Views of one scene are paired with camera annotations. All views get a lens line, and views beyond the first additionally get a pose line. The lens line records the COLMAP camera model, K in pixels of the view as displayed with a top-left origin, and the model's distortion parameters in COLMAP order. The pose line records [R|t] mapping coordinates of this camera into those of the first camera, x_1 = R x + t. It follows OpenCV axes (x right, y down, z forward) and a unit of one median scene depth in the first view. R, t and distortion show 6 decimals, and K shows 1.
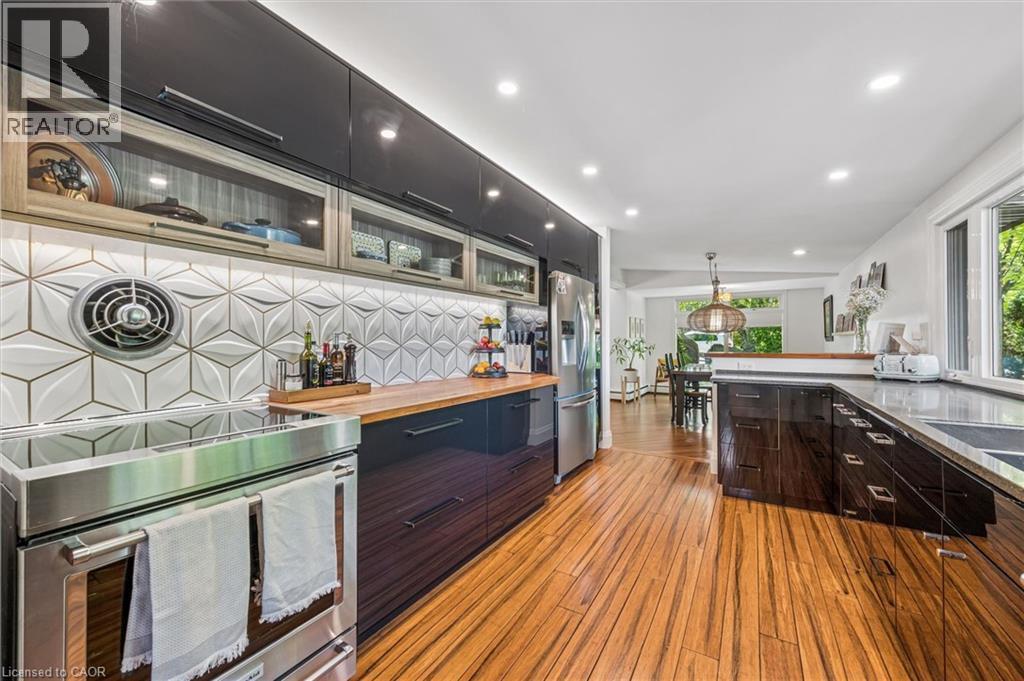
lens RADIAL K [[405.8, 0, 515.8], [0, 405.8, 334.4], [0, 0, 1]] dist [0.000650, 0.000016]
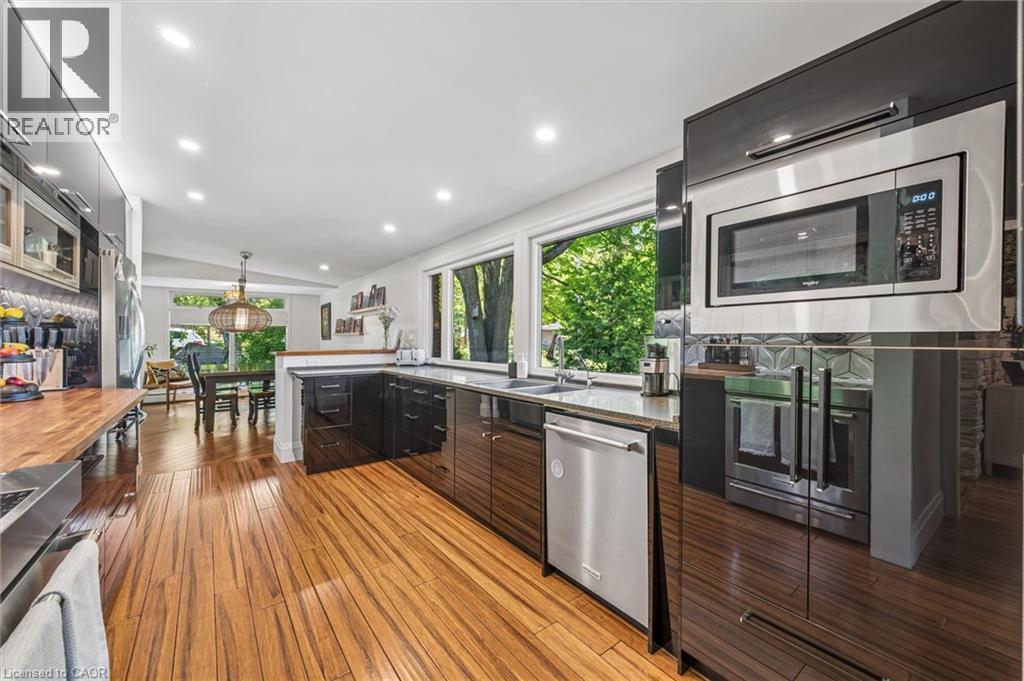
lens RADIAL K [[405.8, 0, 515.8], [0, 405.8, 334.4], [0, 0, 1]] dist [0.000650, 0.000016]
pose [[0.362385, 0.009326, 0.931982, -0.416346], [-0.015523, 0.999872, -0.003970, -0.009688], [-0.931899, -0.013028, 0.362484, 0.038899]]
